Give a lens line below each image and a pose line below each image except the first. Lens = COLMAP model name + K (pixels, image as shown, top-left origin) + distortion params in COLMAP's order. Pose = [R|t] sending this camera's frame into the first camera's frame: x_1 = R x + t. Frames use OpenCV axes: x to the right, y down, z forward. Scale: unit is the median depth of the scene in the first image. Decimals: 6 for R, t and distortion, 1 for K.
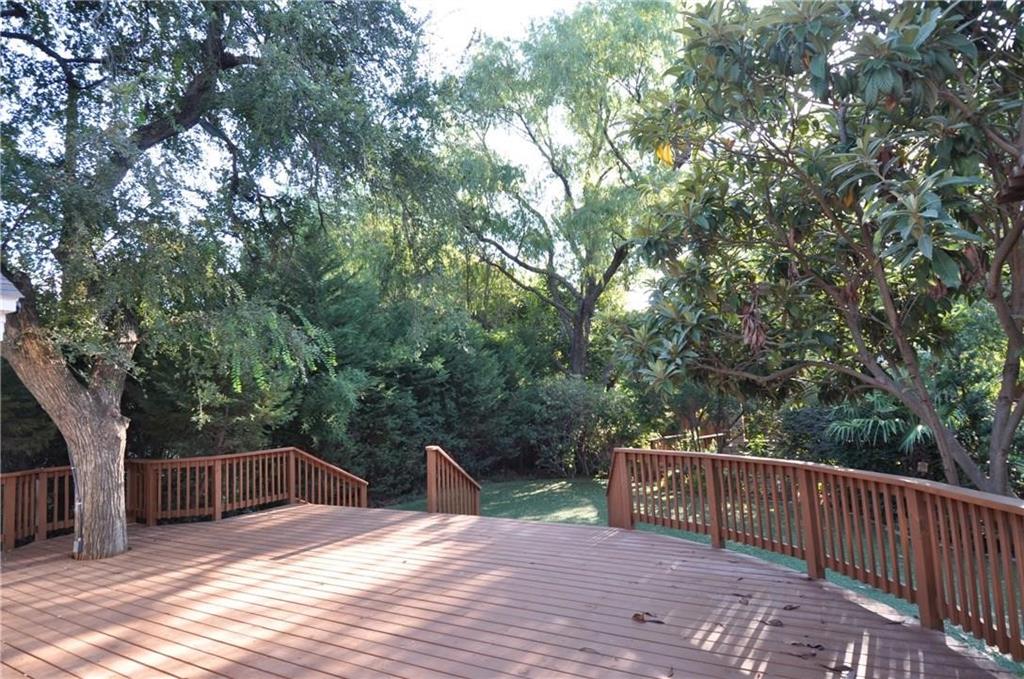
lens RADIAL K [[557.7, 0, 512.0], [0, 557.7, 339.5], [0, 0, 1]] dist [0.111920, -0.089408]
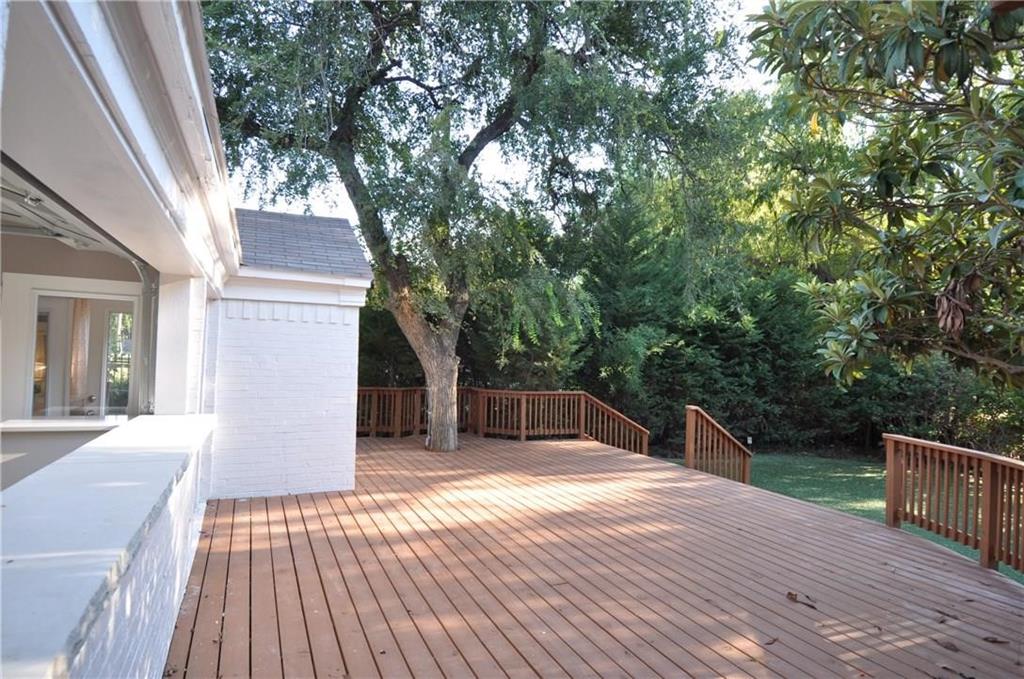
lens RADIAL K [[549.3, 0, 512.0], [0, 549.3, 339.5], [0, 0, 1]] dist [0.082350, -0.042080]
pose [[0.834839, 0.053449, -0.547893, 0.132921], [-0.007902, 0.996336, 0.085155, -0.015955], [0.550437, -0.066761, 0.832203, -0.023246]]
